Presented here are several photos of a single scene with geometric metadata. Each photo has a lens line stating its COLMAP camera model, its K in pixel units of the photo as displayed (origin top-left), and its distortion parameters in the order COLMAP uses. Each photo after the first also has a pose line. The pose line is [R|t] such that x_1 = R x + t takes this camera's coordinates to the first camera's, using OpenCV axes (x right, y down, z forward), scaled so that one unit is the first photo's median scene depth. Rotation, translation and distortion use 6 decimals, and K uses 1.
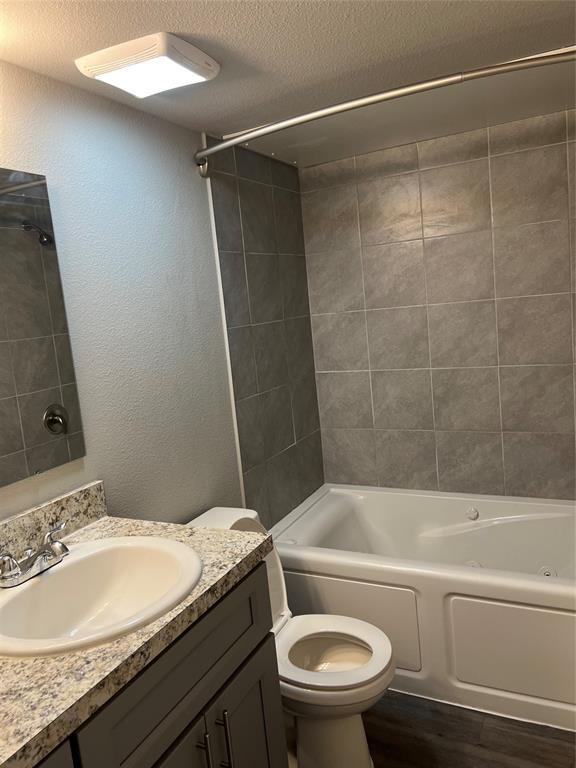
lens RADIAL K [[578.8, 0, 285.3], [0, 578.8, 368.5], [0, 0, 1]] dist [0.071401, -0.086306]
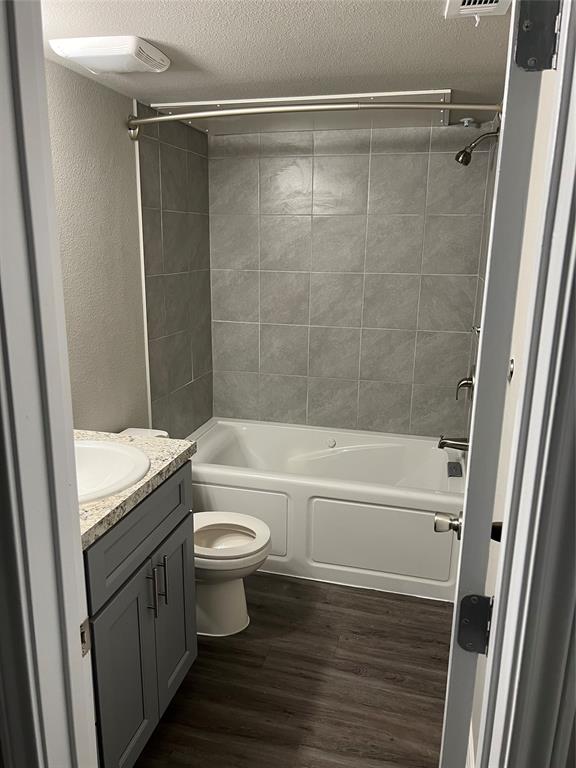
lens RADIAL K [[578.8, 0, 285.3], [0, 578.8, 368.5], [0, 0, 1]] dist [0.071401, -0.086306]
pose [[0.970562, 0.060578, 0.233110, -0.076021], [-0.081014, 0.993569, 0.079108, -0.002340], [-0.226819, -0.095664, 0.969227, -0.170782]]
